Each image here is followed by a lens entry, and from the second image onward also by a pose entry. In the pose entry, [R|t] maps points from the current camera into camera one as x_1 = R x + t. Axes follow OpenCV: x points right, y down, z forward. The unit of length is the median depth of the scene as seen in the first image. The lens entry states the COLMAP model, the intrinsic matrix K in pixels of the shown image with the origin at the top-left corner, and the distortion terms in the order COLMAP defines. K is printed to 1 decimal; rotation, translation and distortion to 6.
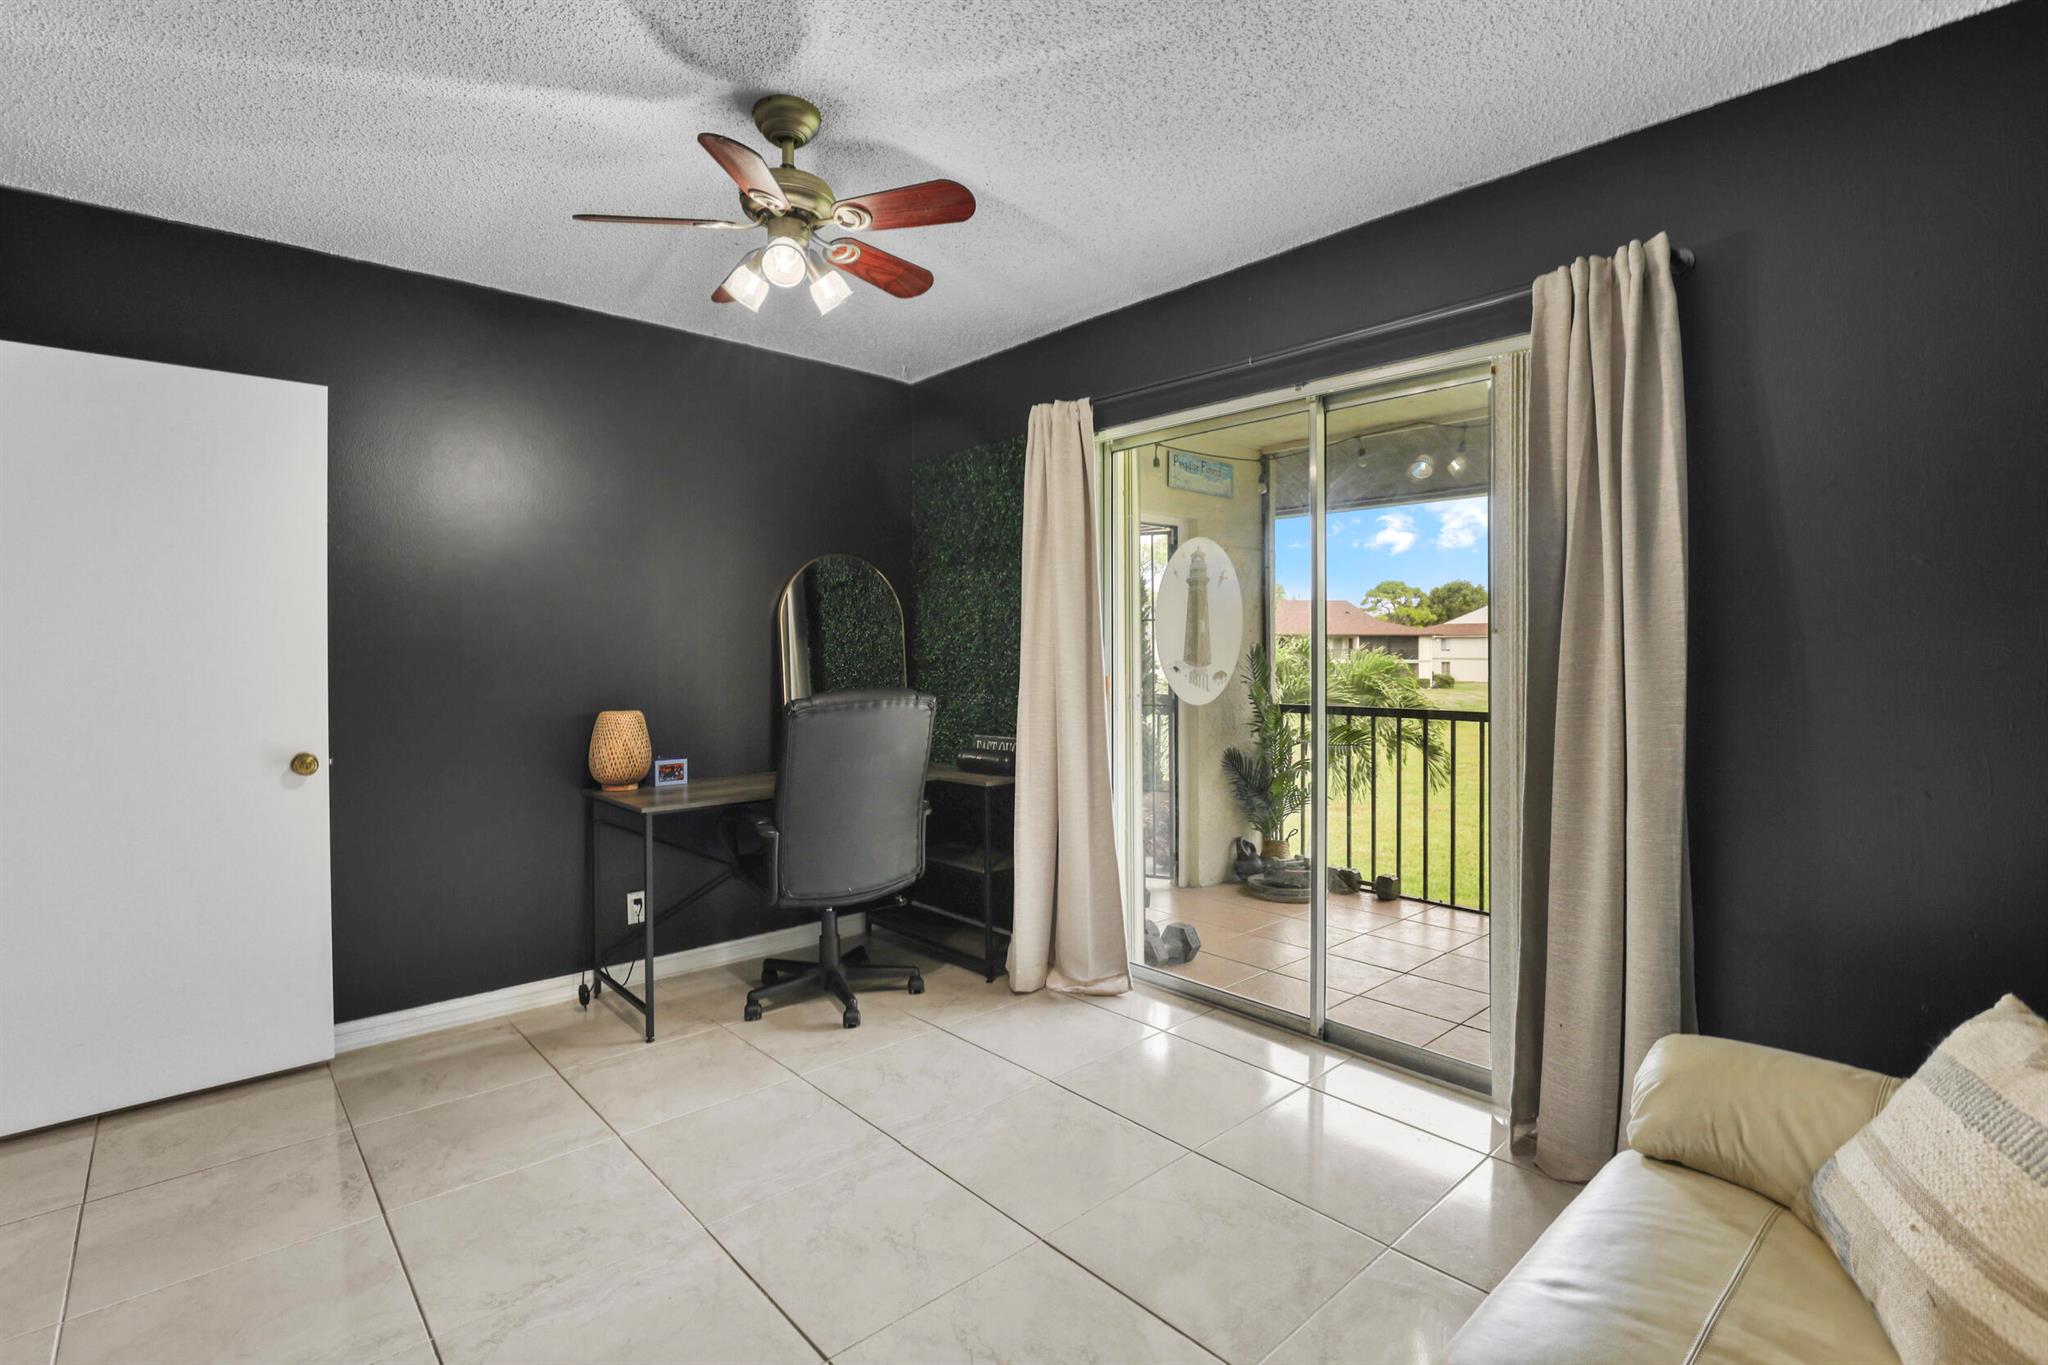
lens RADIAL K [[940.8, 0, 1022.6], [0, 940.8, 656.3], [0, 0, 1]] dist [-0.029209, 0.002084]
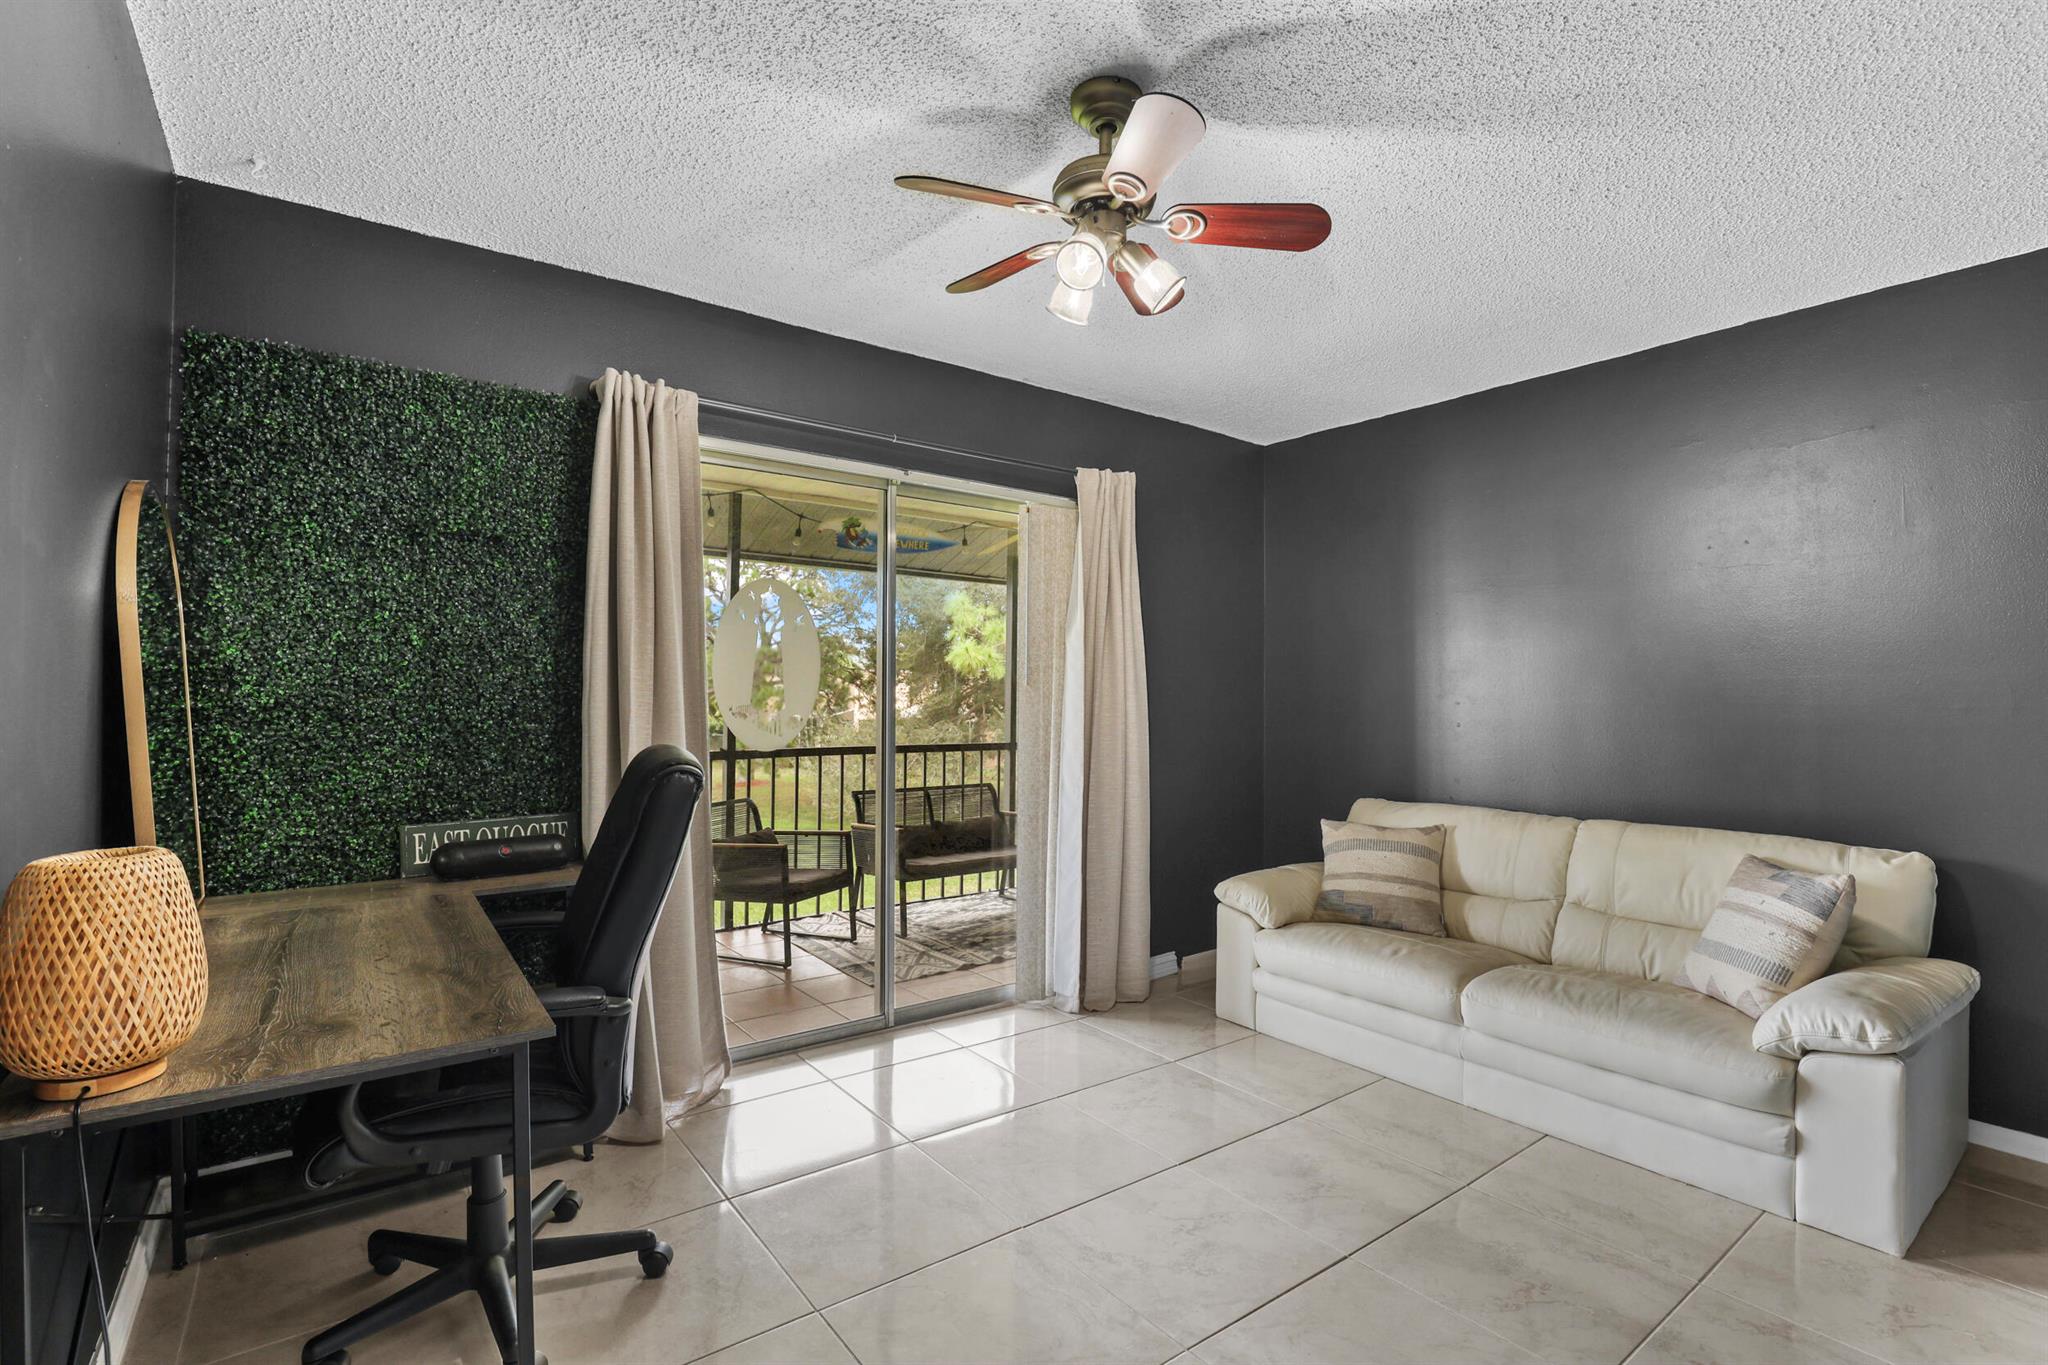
lens RADIAL K [[940.8, 0, 1021.1], [0, 940.8, 689.0], [0, 0, 1]] dist [-0.029209, 0.002084]
pose [[0.089359, 0.015285, 0.995882, -0.898717], [-0.000989, 0.999883, -0.015257, 0.003405], [-0.995999, 0.000378, 0.089363, 0.781656]]
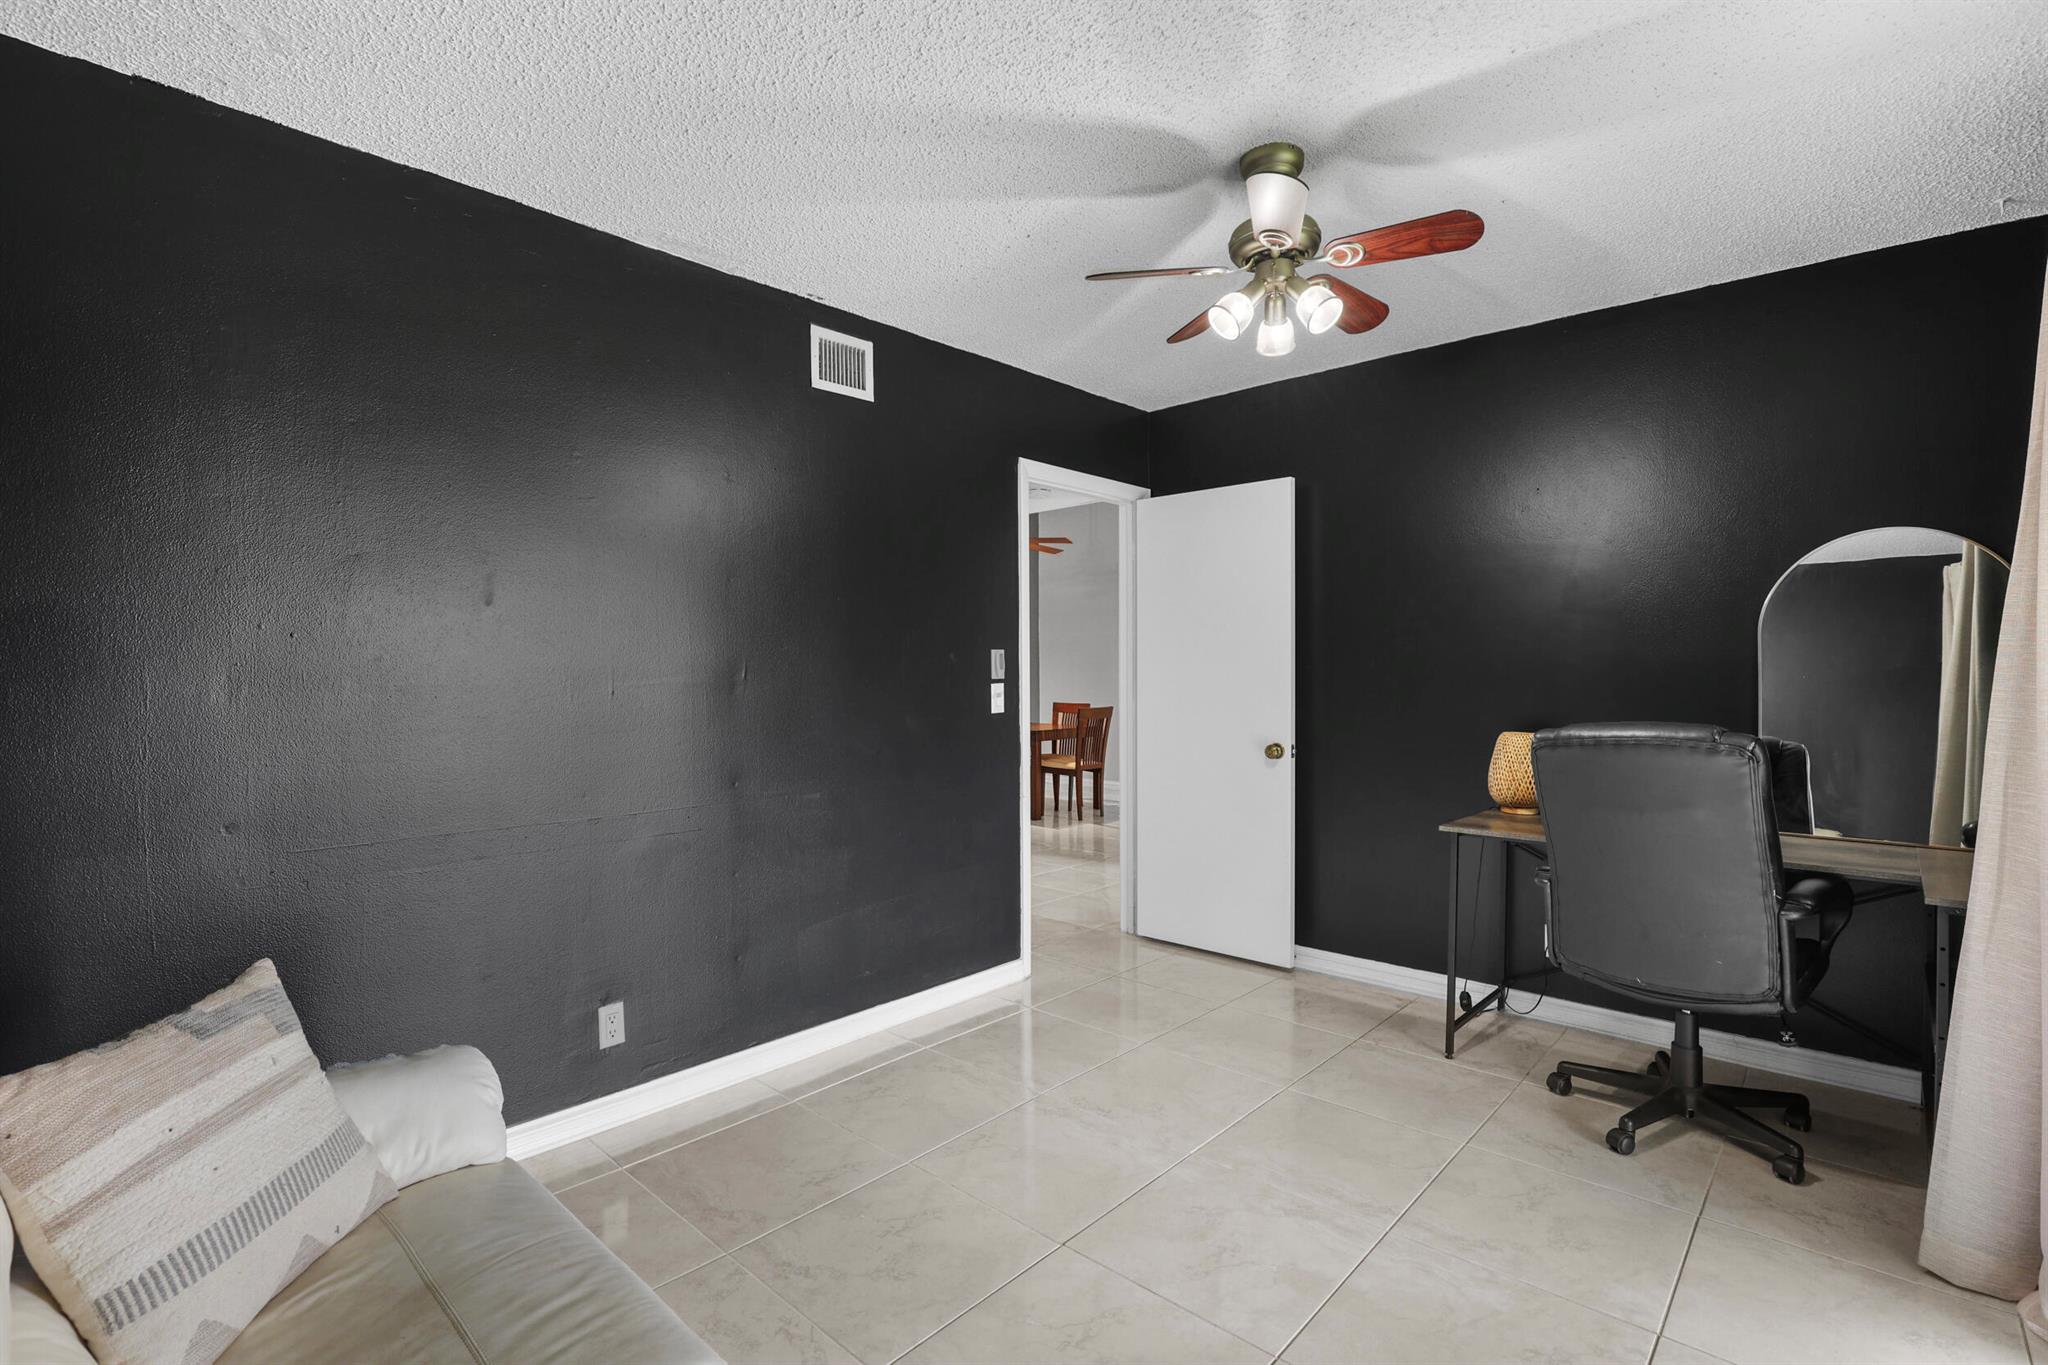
lens RADIAL K [[940.8, 0, 1033.5], [0, 940.8, 676.4], [0, 0, 1]] dist [-0.029209, 0.002084]
pose [[0.085941, 0.005911, -0.996283, 0.602022], [-0.000563, 0.999983, 0.005884, -0.004498], [0.996300, 0.000055, 0.085943, 0.502343]]
